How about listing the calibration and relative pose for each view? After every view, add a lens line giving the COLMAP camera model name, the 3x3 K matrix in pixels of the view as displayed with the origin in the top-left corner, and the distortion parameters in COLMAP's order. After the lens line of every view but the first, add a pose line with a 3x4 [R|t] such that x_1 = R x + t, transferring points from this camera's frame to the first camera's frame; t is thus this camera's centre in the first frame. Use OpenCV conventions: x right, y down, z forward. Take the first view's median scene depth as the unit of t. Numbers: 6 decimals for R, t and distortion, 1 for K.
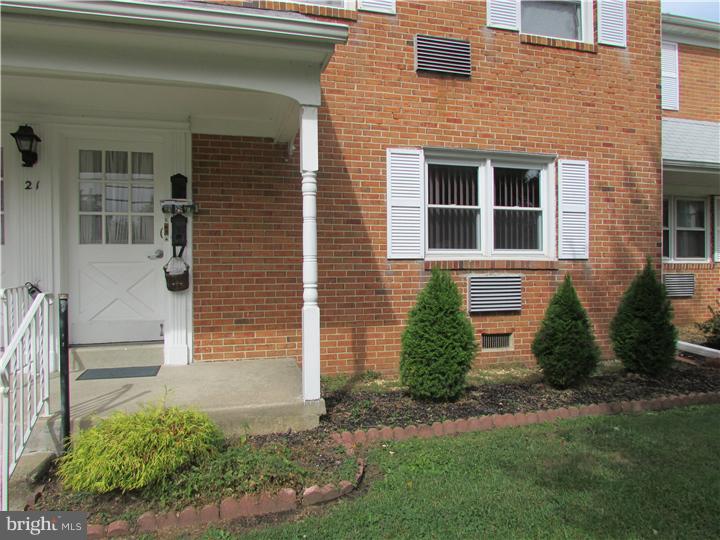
lens RADIAL K [[511.8, 0, 364.7], [0, 511.8, 269.4], [0, 0, 1]] dist [-0.033164, 0.012230]
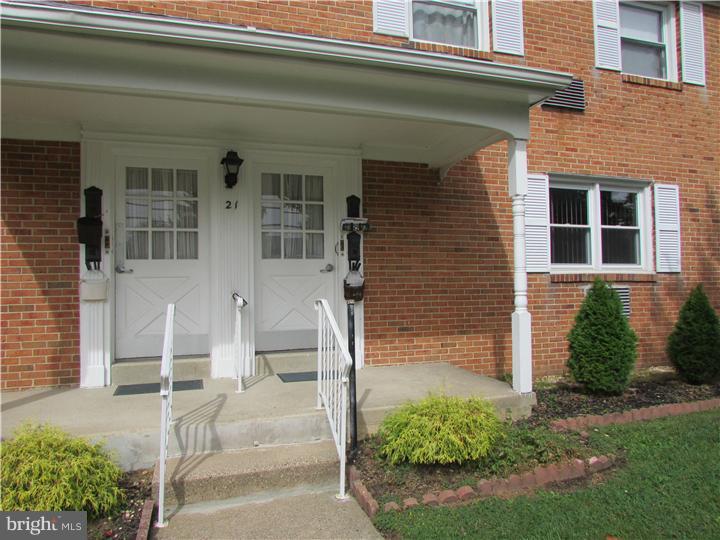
lens RADIAL K [[511.8, 0, 364.7], [0, 511.8, 269.4], [0, 0, 1]] dist [-0.033164, 0.012230]
pose [[0.998964, -0.002670, 0.045436, -0.349940], [0.004318, 0.999335, -0.036205, 0.011985], [-0.045309, 0.036364, 0.998311, -0.094457]]
